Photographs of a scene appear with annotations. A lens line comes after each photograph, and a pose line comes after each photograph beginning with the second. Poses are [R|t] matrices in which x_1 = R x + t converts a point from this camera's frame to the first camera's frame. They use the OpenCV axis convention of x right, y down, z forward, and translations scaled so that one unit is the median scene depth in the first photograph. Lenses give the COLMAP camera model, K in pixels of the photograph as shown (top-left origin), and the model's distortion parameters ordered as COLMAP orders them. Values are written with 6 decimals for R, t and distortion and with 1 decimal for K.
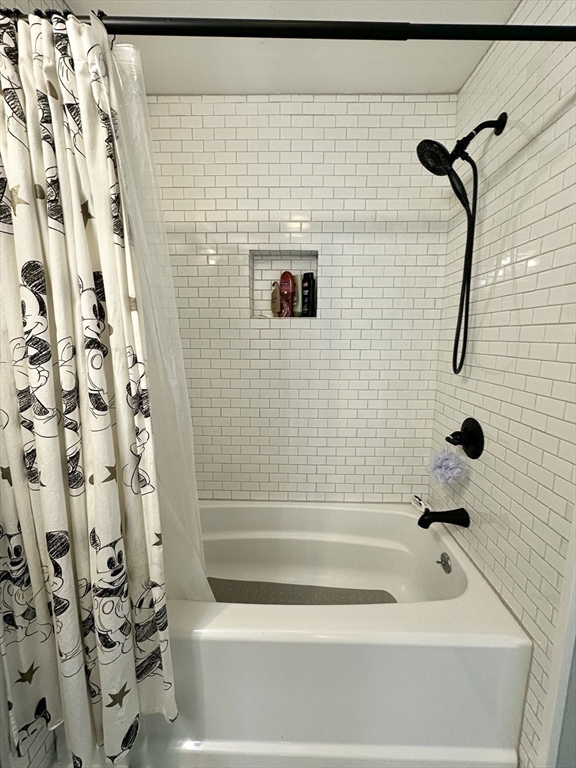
lens RADIAL K [[311.3, 0, 287.9], [0, 311.3, 384.5], [0, 0, 1]] dist [0.001406, -0.000046]
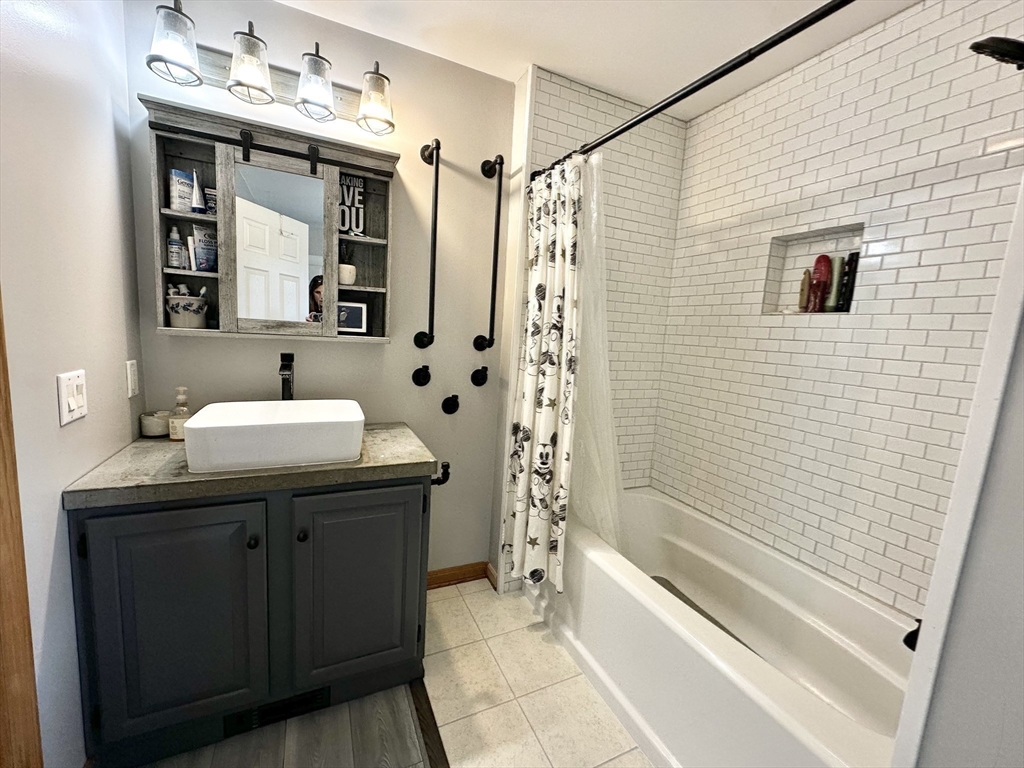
lens RADIAL K [[415.1, 0, 516.4], [0, 415.1, 384.7], [0, 0, 1]] dist [0.001406, -0.000046]
pose [[0.456943, 0.135933, -0.879048, 1.274127], [-0.191897, 0.980047, 0.051800, 0.102623], [0.868550, 0.145016, 0.473911, -0.237609]]
